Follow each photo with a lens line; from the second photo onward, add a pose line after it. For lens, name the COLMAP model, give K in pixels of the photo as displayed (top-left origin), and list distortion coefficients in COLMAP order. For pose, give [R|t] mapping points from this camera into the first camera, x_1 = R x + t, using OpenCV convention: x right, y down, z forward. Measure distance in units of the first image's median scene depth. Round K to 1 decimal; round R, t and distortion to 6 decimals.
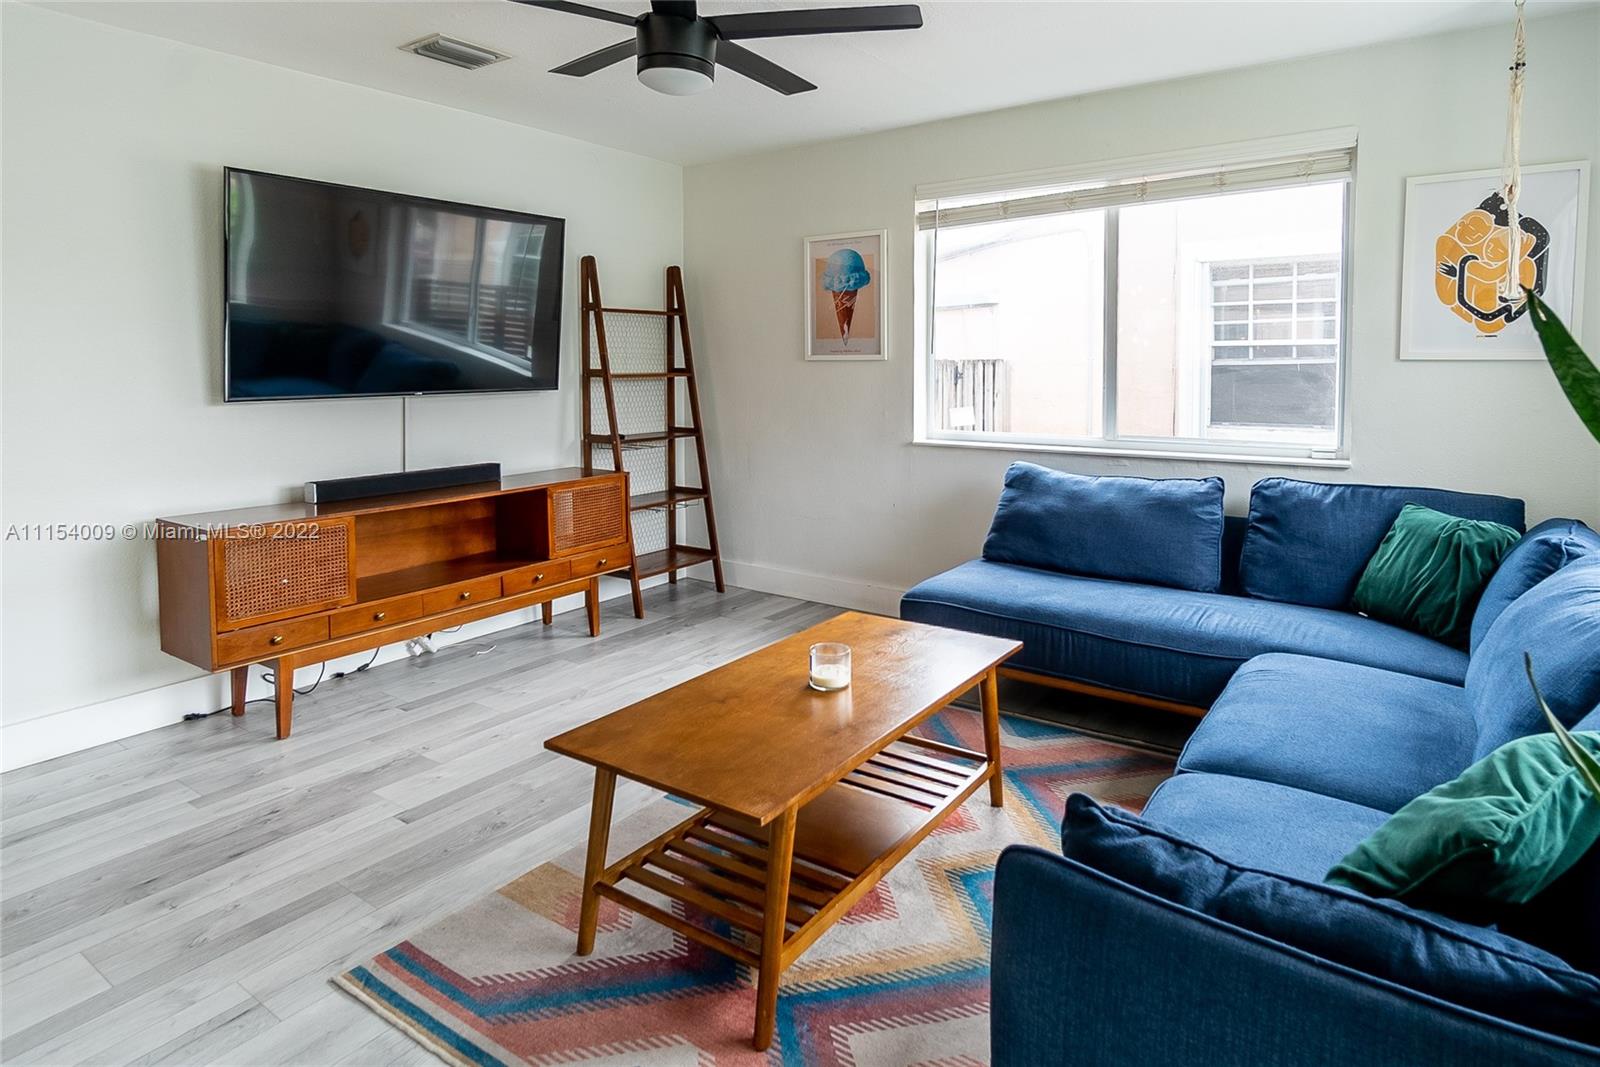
lens RADIAL K [[896.1, 0, 831.2], [0, 896.1, 408.8], [0, 0, 1]] dist [0.000629, 0.002458]
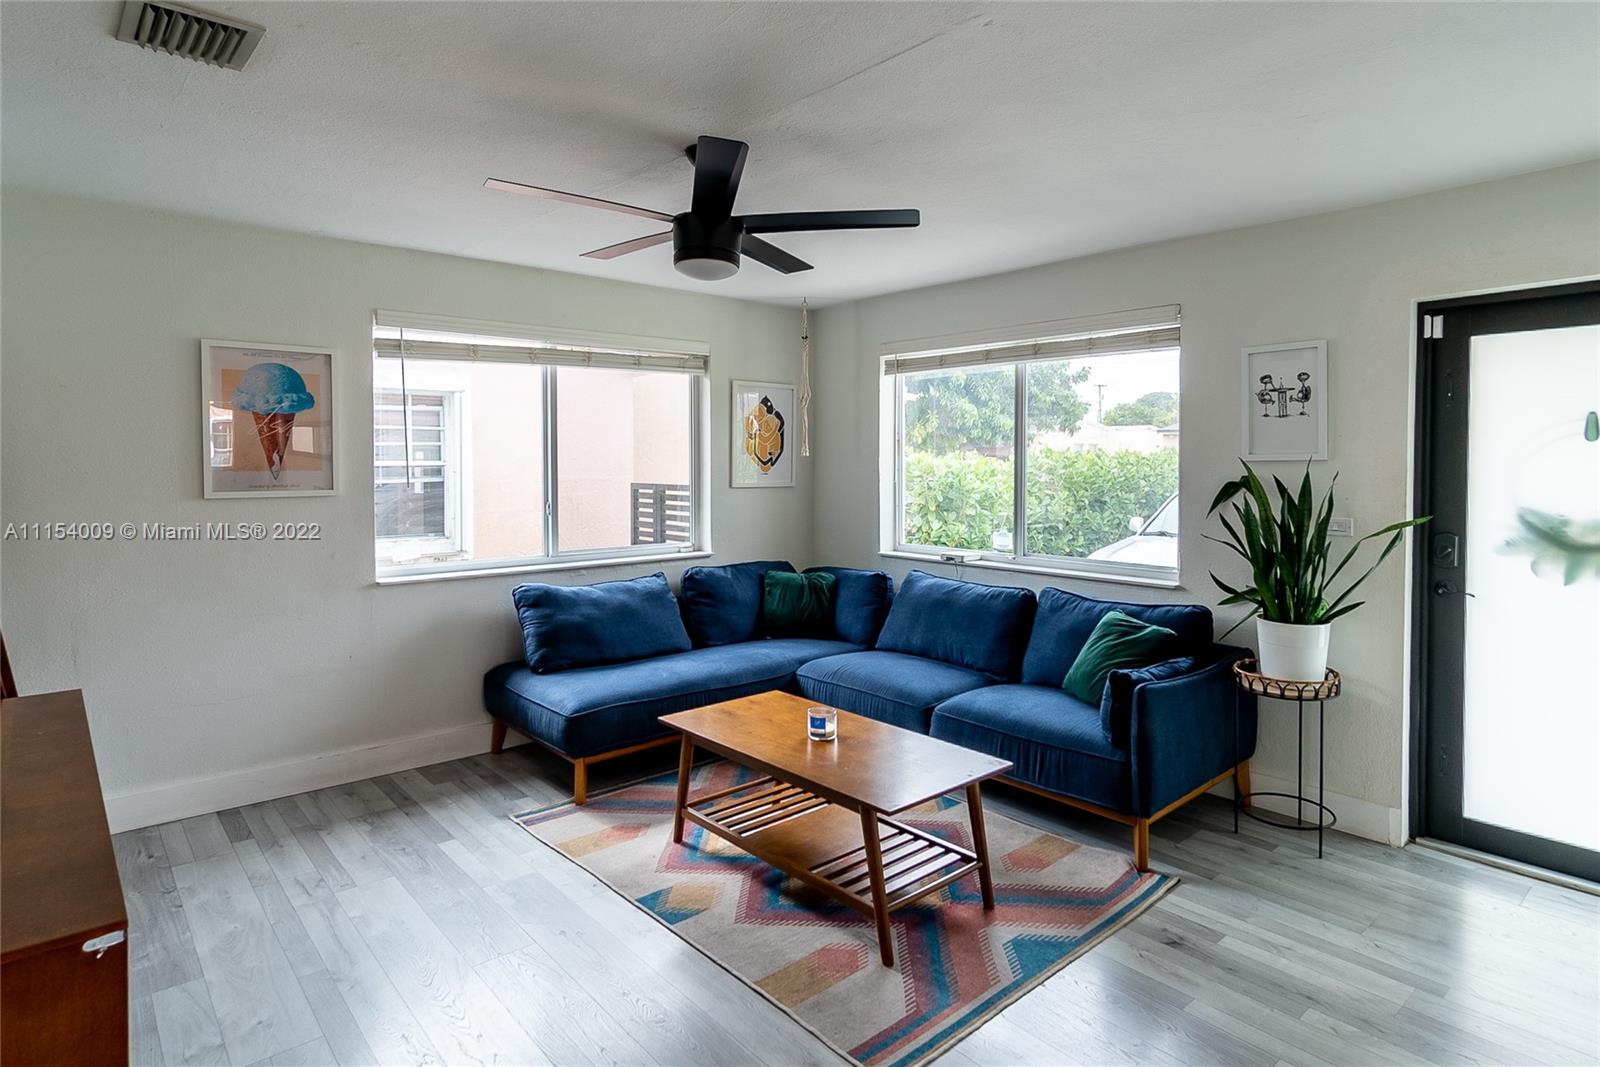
lens RADIAL K [[875.2, 0, 819.9], [0, 875.2, 479.9], [0, 0, 1]] dist [0.001085, 0.000420]
pose [[0.238547, -0.018621, 0.970952, -0.912419], [0.047897, 0.998825, 0.007388, -0.072937], [-0.969949, 0.044744, 0.239159, 0.447678]]
